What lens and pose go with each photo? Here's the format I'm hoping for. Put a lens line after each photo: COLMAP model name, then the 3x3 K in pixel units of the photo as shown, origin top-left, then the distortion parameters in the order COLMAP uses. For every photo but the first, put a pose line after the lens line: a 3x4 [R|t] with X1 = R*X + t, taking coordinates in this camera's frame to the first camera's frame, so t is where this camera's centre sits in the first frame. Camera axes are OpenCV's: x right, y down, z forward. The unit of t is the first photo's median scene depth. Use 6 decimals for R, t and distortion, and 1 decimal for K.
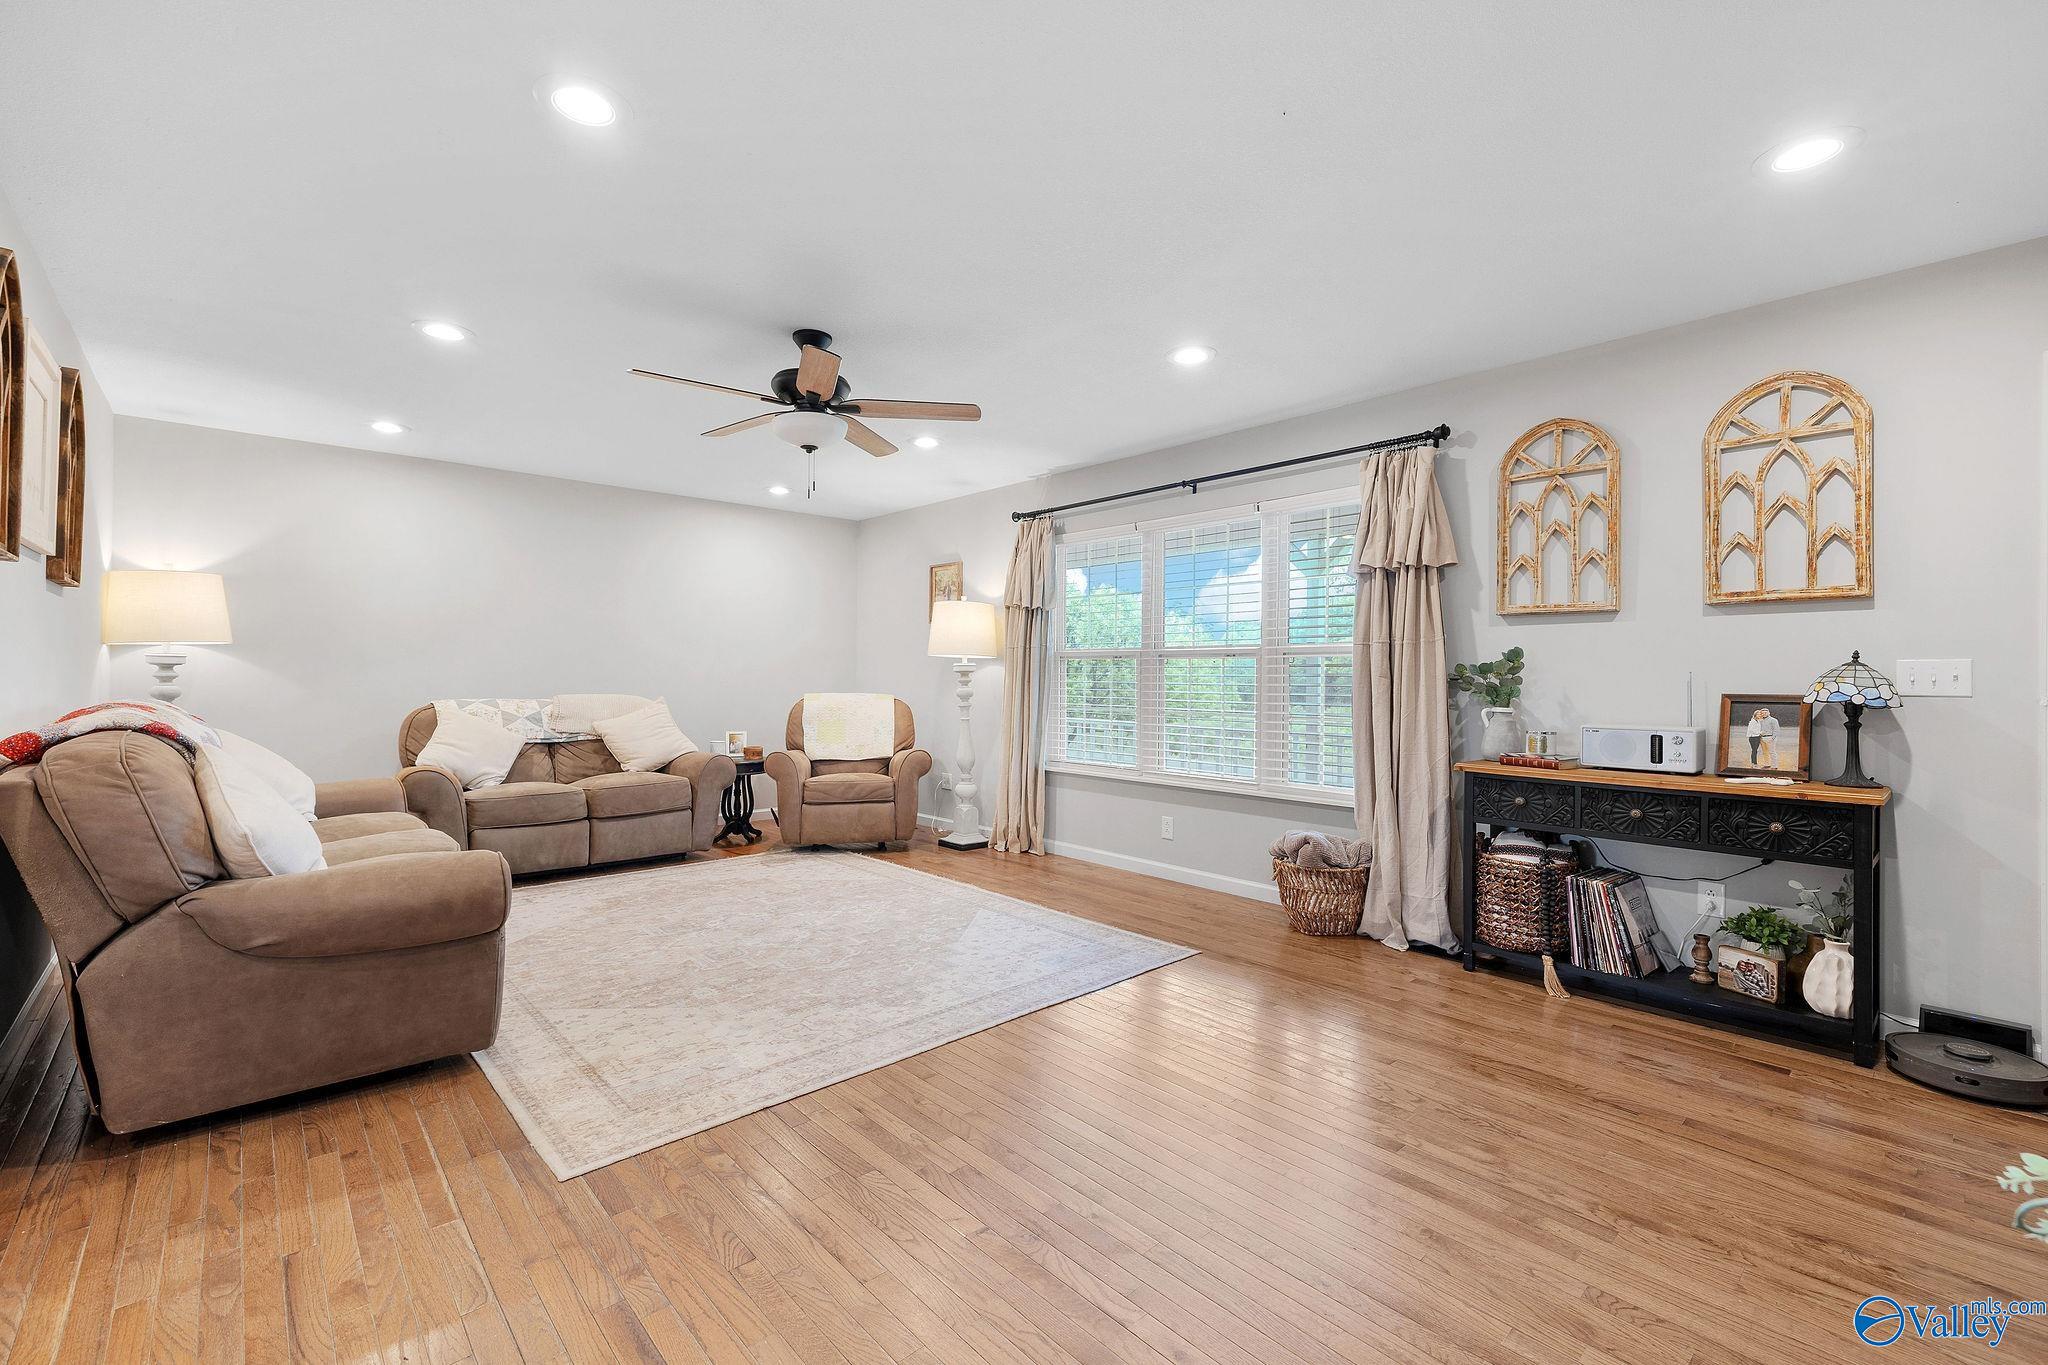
lens RADIAL K [[889.8, 0, 1021.4], [0, 889.8, 672.4], [0, 0, 1]] dist [-0.000796, -0.000138]
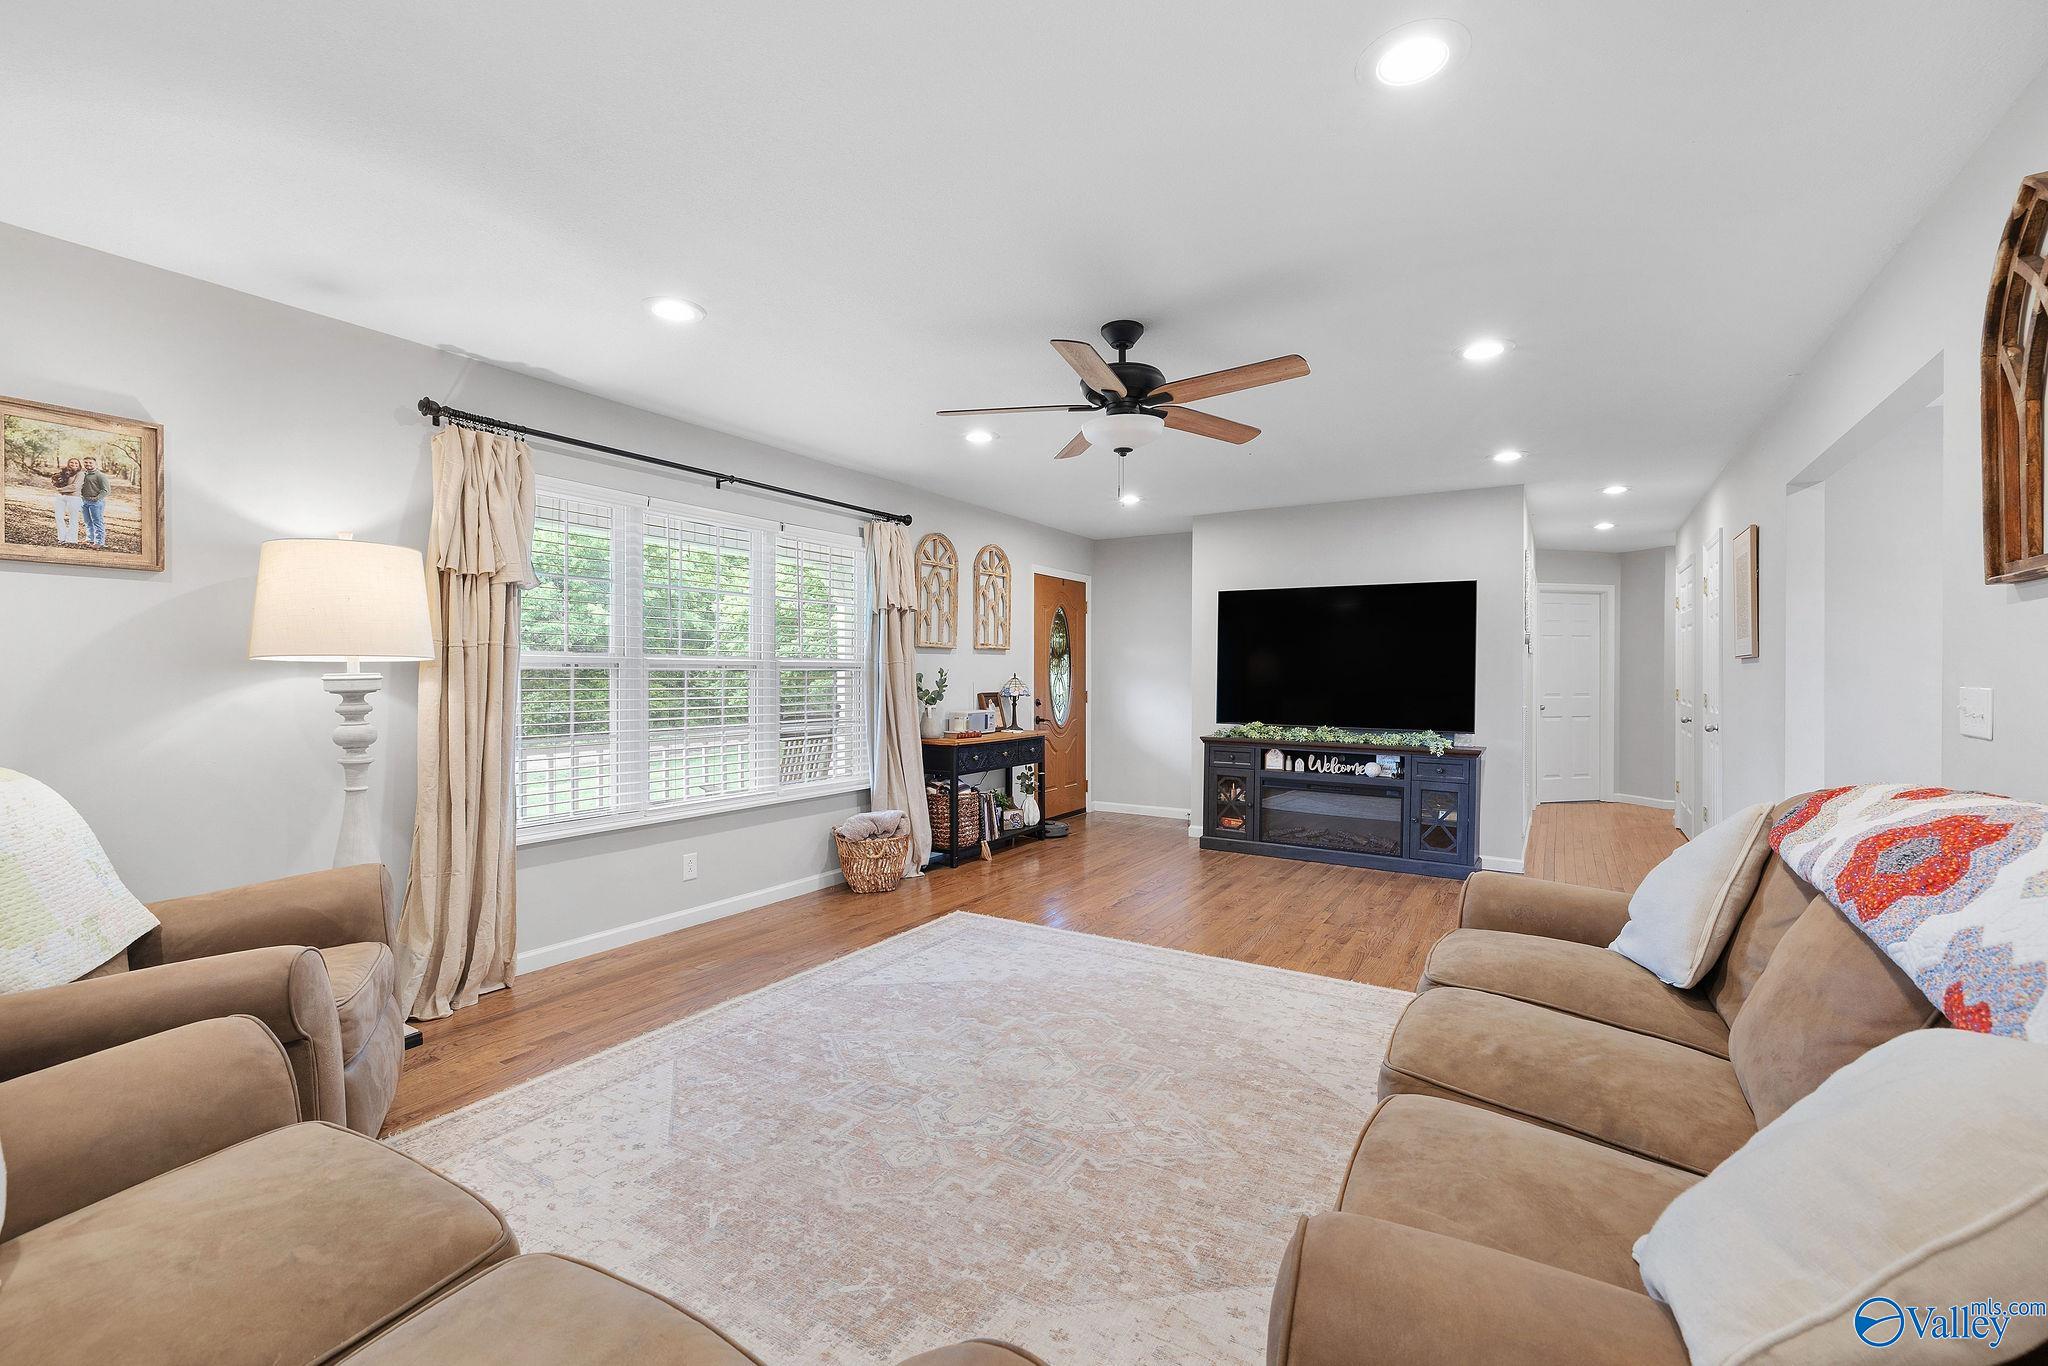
lens RADIAL K [[889.8, 0, 1021.4], [0, 889.8, 672.9], [0, 0, 1]] dist [-0.000796, -0.000138]
pose [[-0.295273, -0.006234, 0.955393, -1.023616], [-0.008454, 0.999957, 0.003911, -0.025555], [-0.955375, -0.006922, -0.295313, 1.298029]]
